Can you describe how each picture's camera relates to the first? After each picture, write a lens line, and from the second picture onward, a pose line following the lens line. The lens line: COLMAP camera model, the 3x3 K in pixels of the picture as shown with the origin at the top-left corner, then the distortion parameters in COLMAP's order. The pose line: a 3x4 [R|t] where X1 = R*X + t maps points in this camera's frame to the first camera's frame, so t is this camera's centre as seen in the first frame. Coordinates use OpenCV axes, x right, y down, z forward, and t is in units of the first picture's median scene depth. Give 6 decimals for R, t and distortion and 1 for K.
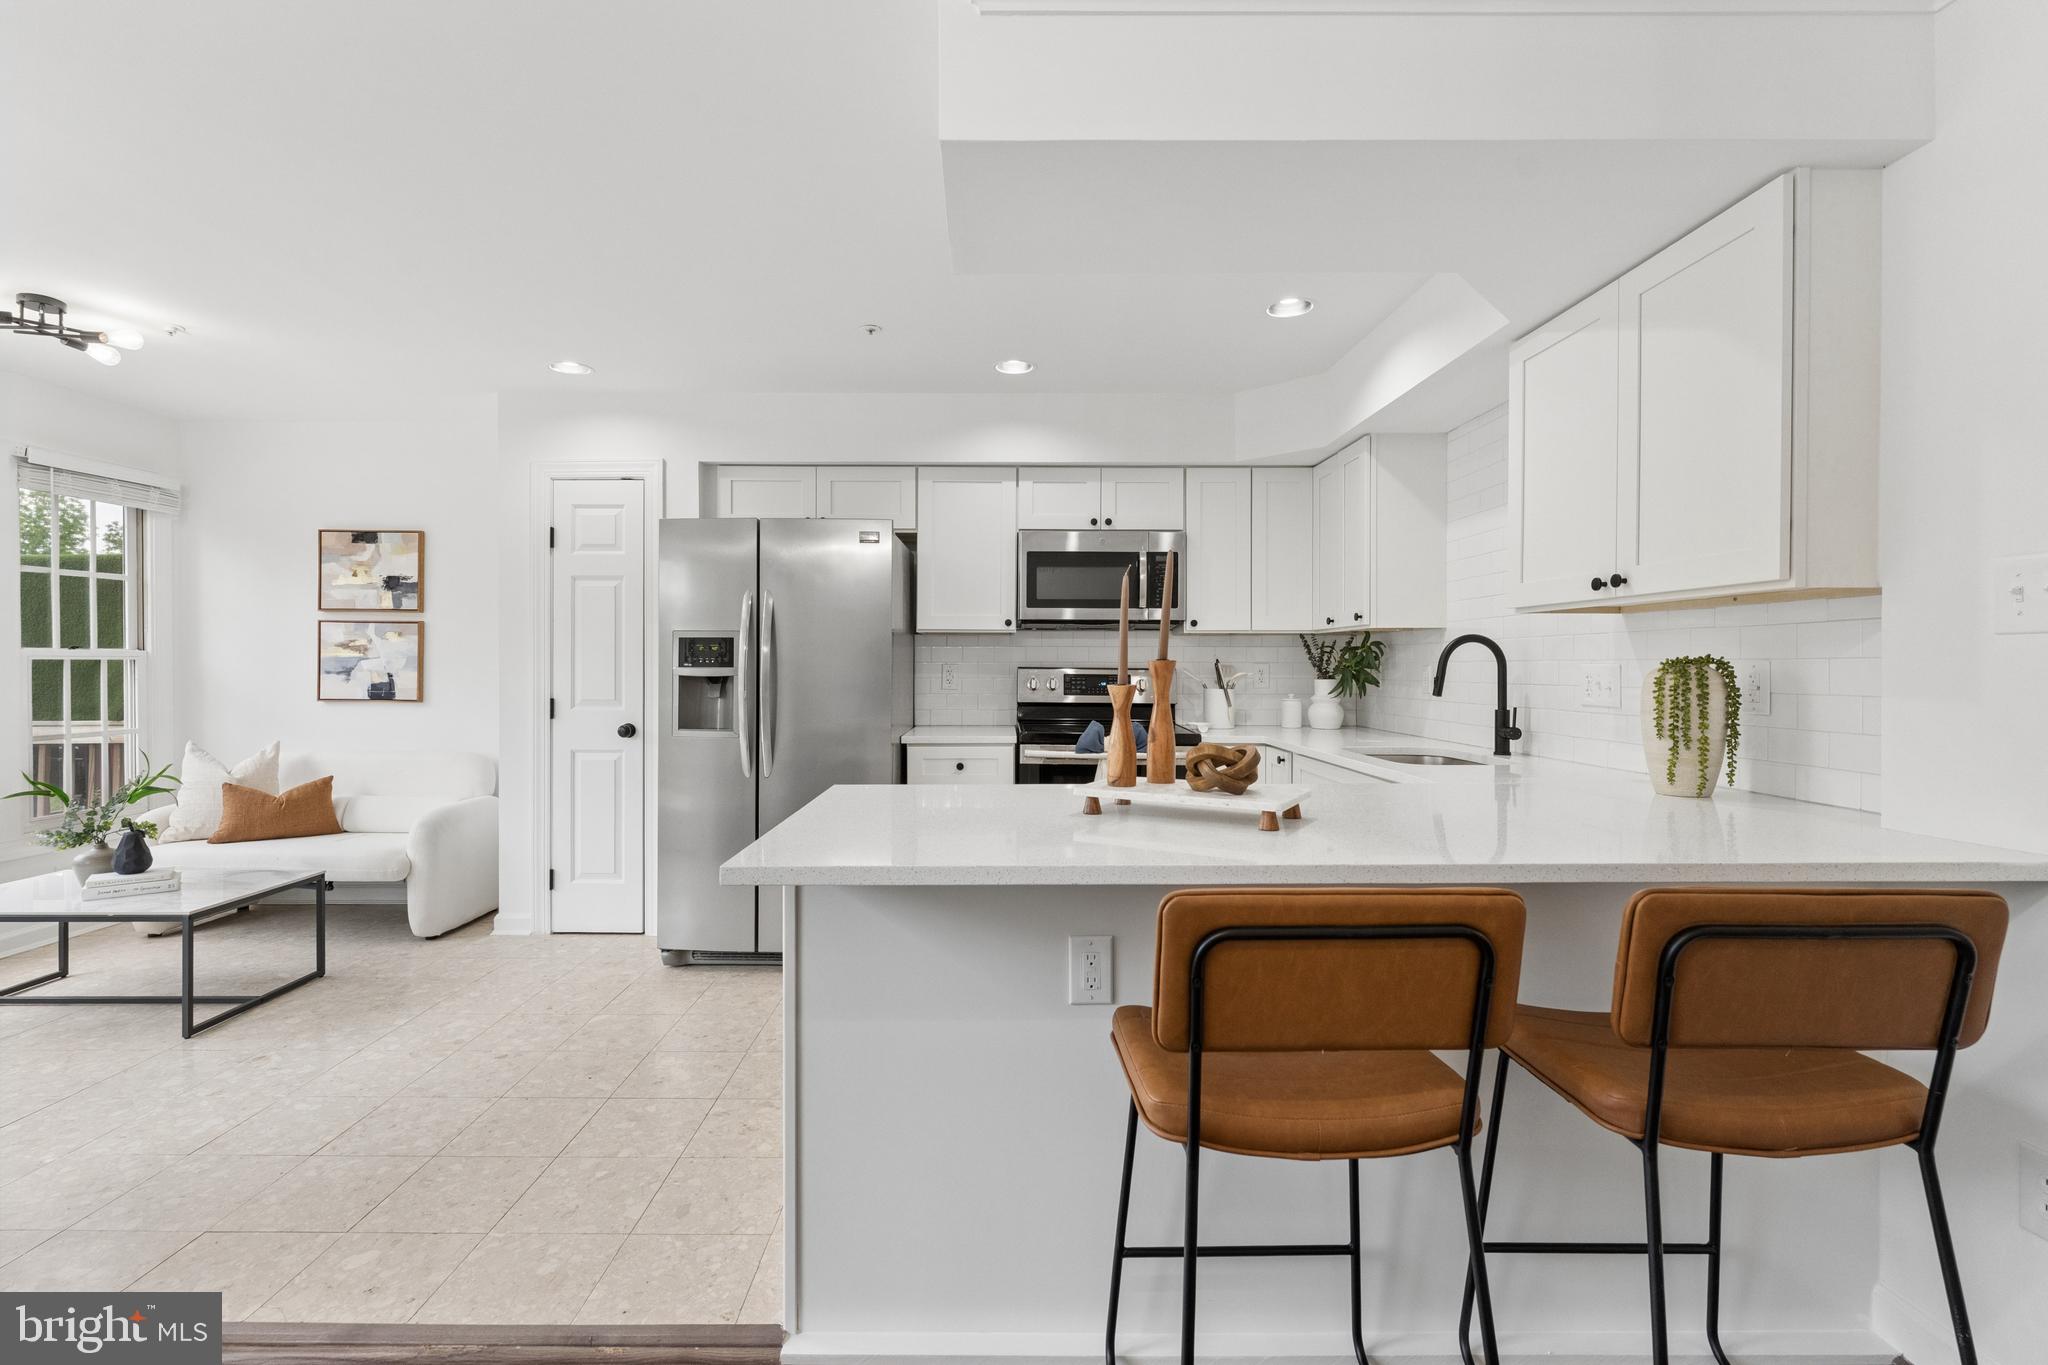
lens RADIAL K [[908.5, 0, 1004.5], [0, 908.5, 676.6], [0, 0, 1]] dist [-0.001601, -0.000840]
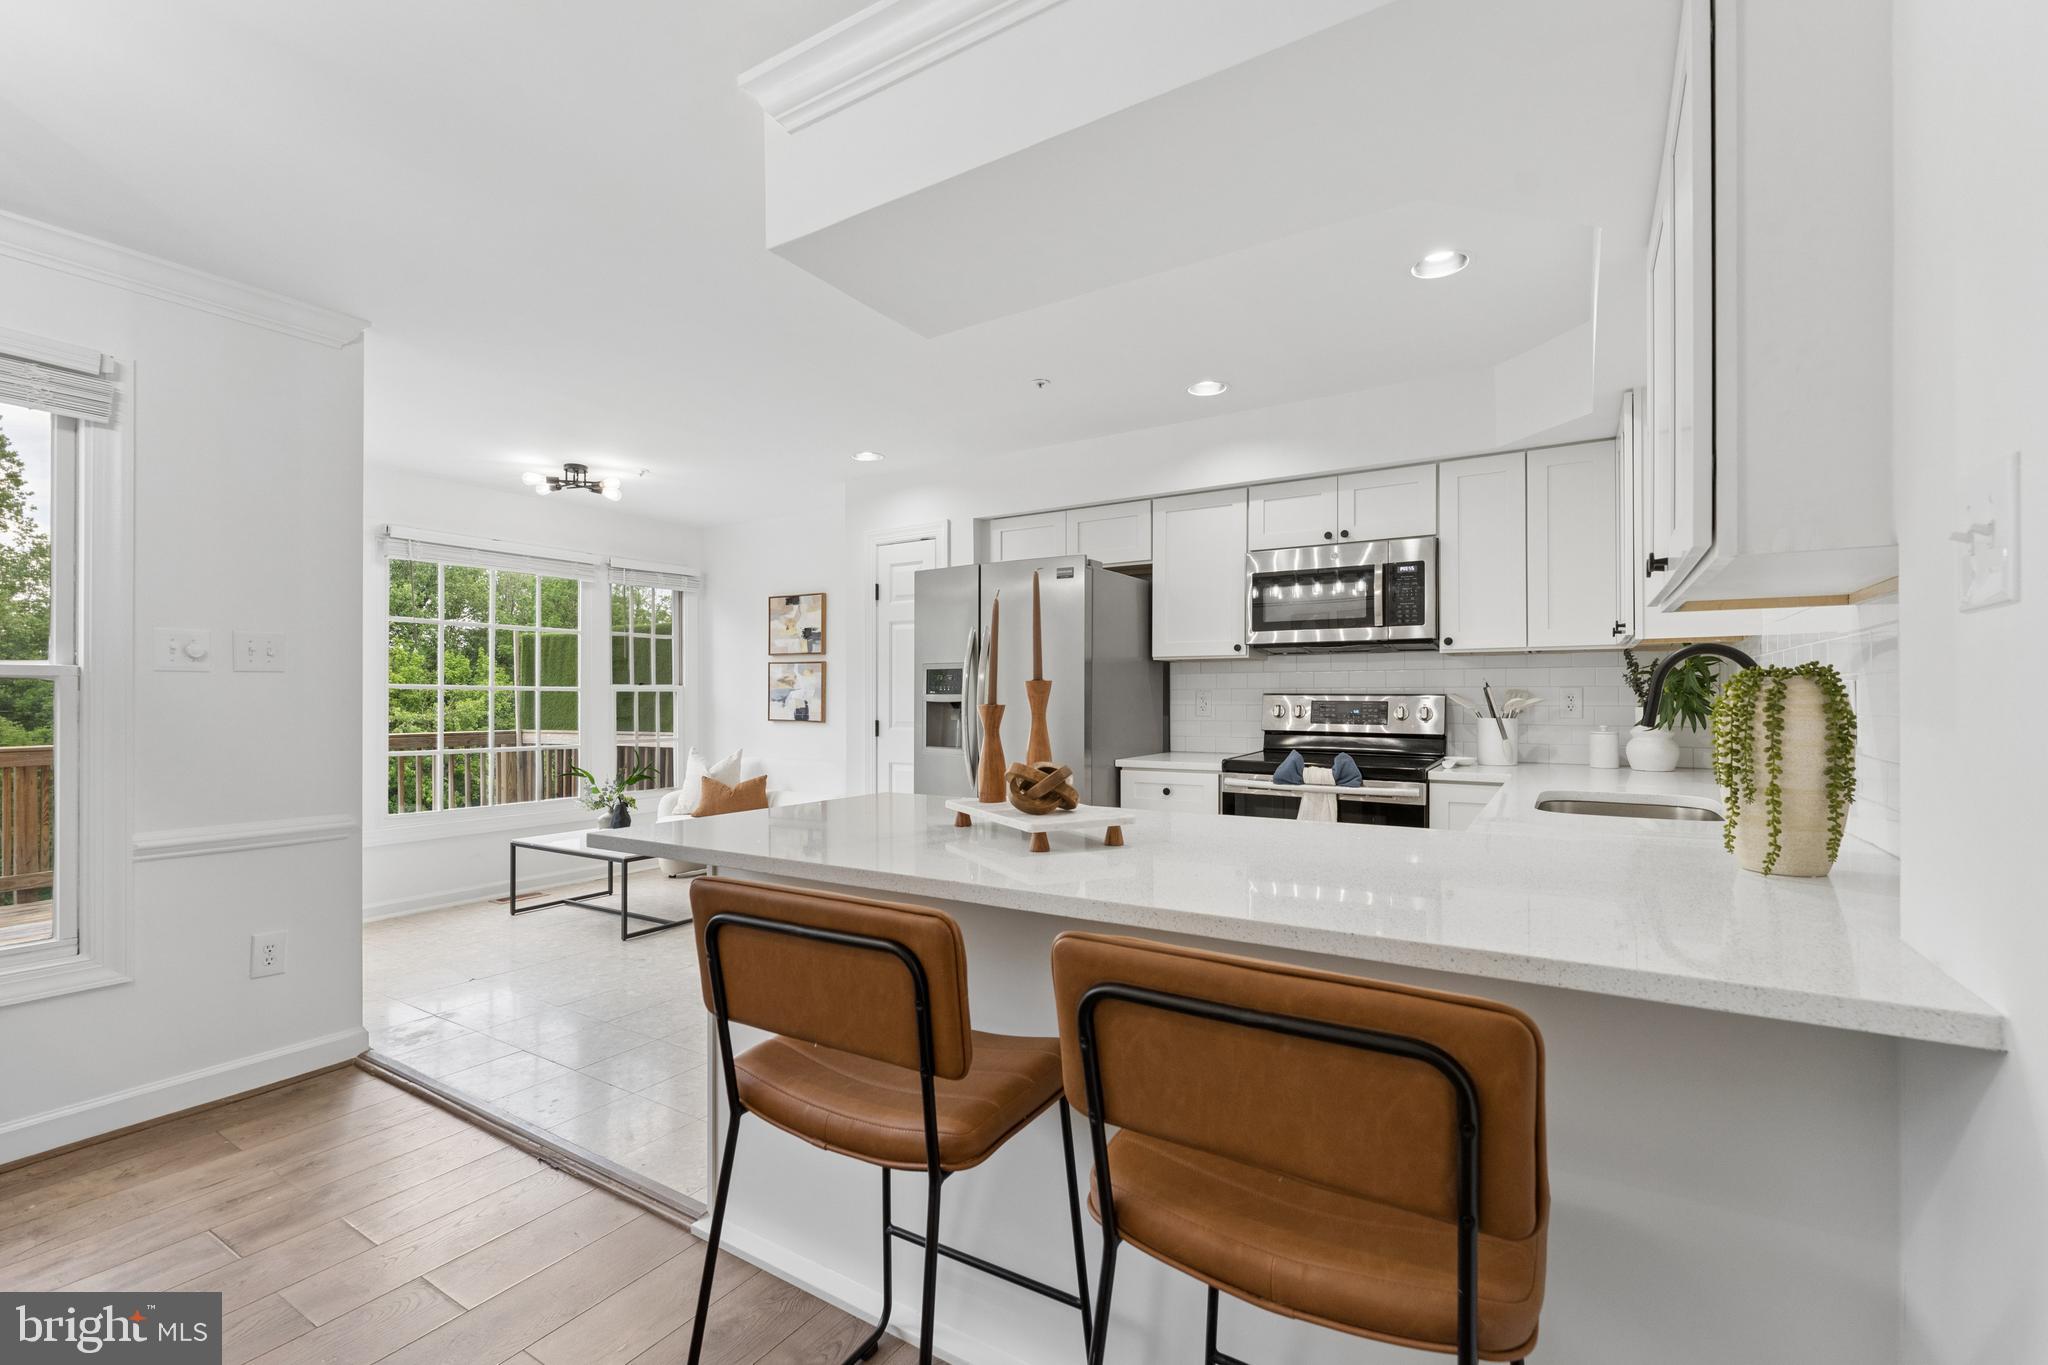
lens RADIAL K [[887.3, 0, 1018.4], [0, 887.3, 700.4], [0, 0, 1]] dist [0.001228, 0.000075]
pose [[0.842873, -0.001177, -0.538112, 0.327071], [-0.003827, 0.999959, -0.008182, 0.005927], [0.538100, 0.008956, 0.842834, 0.074394]]
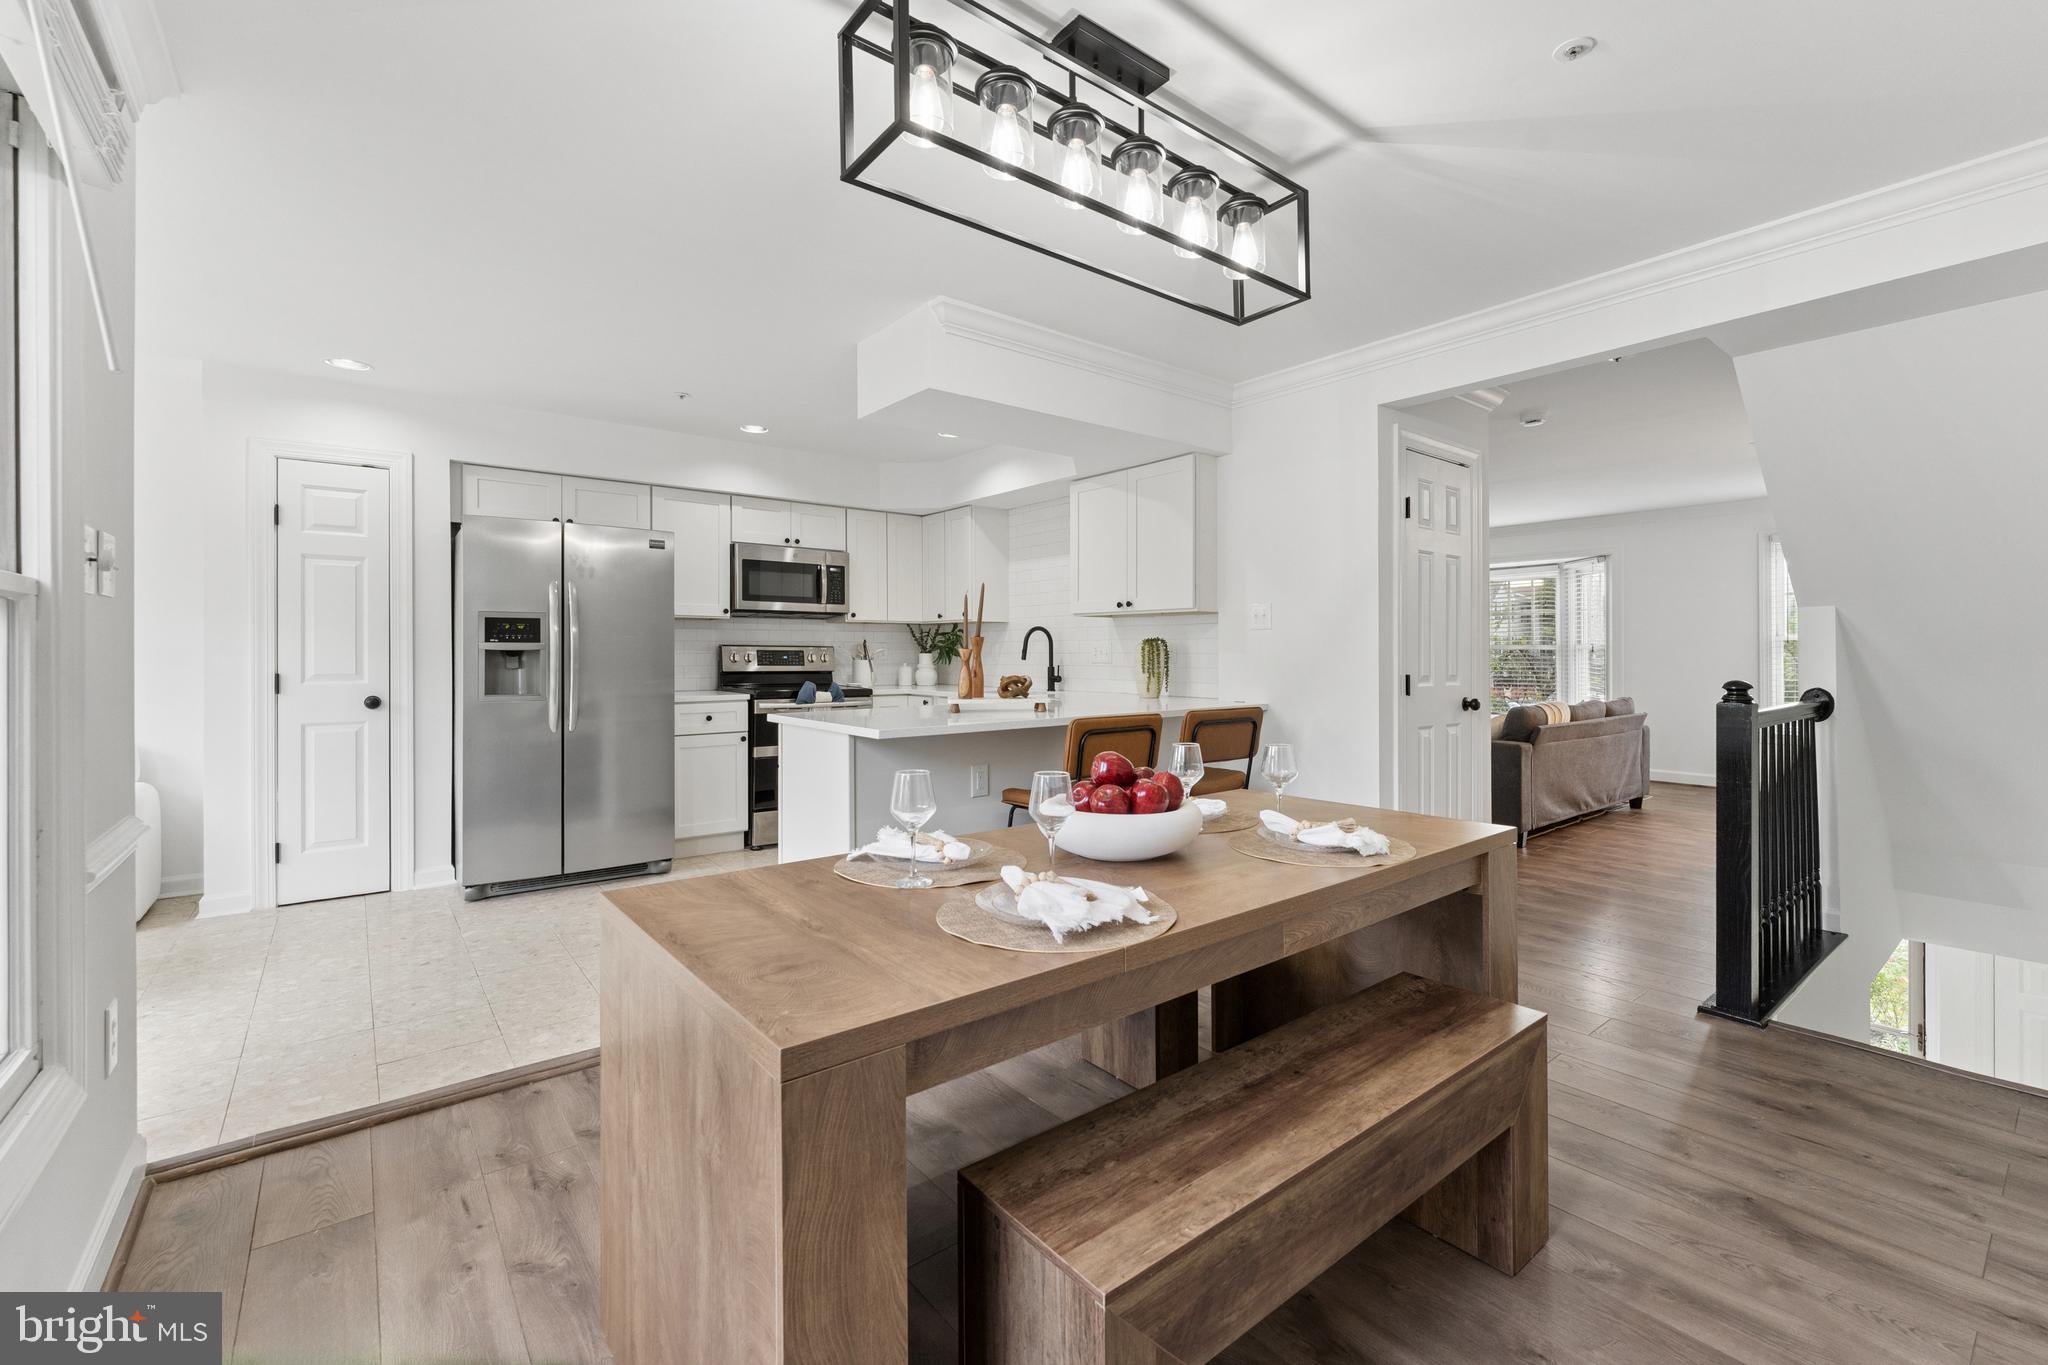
lens RADIAL K [[854.8, 0, 1036.0], [0, 854.8, 658.7], [0, 0, 1]] dist [-0.000658, -0.000171]
pose [[0.784409, -0.006769, 0.620207, -0.428996], [0.008805, 0.999961, -0.000222, 0.015016], [-0.620182, 0.005636, 0.784438, -0.272547]]
